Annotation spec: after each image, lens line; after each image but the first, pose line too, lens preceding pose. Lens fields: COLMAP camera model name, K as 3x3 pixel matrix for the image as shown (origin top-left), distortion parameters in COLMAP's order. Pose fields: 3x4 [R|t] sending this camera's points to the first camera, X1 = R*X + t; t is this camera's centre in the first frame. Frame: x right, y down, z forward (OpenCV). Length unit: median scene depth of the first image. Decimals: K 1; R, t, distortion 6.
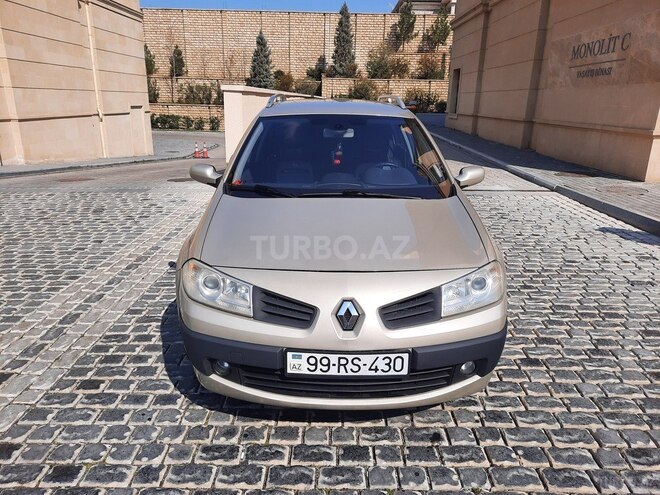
lens RADIAL K [[481.5, 0, 331.9], [0, 481.5, 251.8], [0, 0, 1]] dist [0.040922, -0.035529]
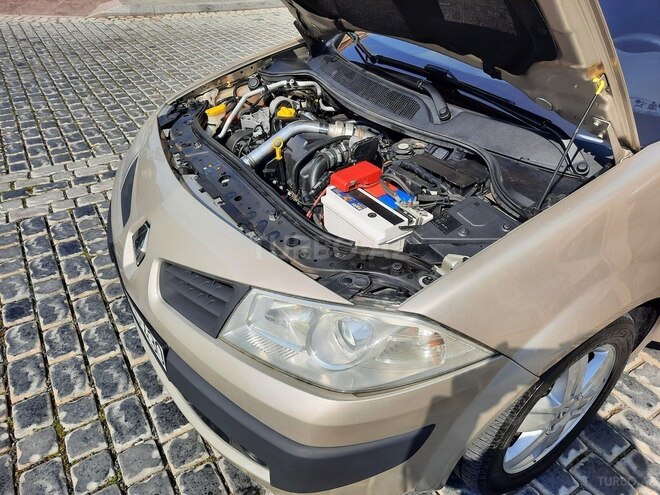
lens RADIAL K [[481.5, 0, 328.8], [0, 481.5, 251.5], [0, 0, 1]] dist [0.040922, -0.035529]
pose [[0.534982, 0.485856, -0.691186, 0.411973], [-0.266213, 0.873369, 0.407868, -0.128016], [0.801826, -0.034199, 0.596578, 0.534984]]
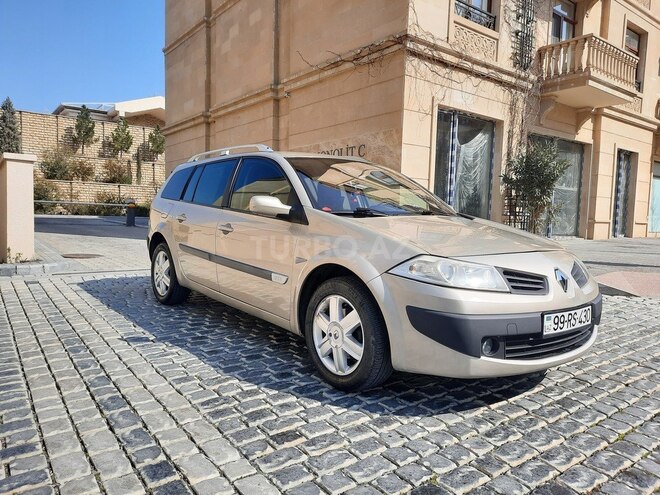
lens RADIAL K [[481.5, 0, 331.6], [0, 481.5, 249.2], [0, 0, 1]] dist [0.040922, -0.035529]
pose [[0.788740, -0.037356, 0.613592, -0.800418], [0.173305, 0.971177, -0.163648, 0.101806], [-0.589793, 0.235414, 0.772480, 0.233656]]
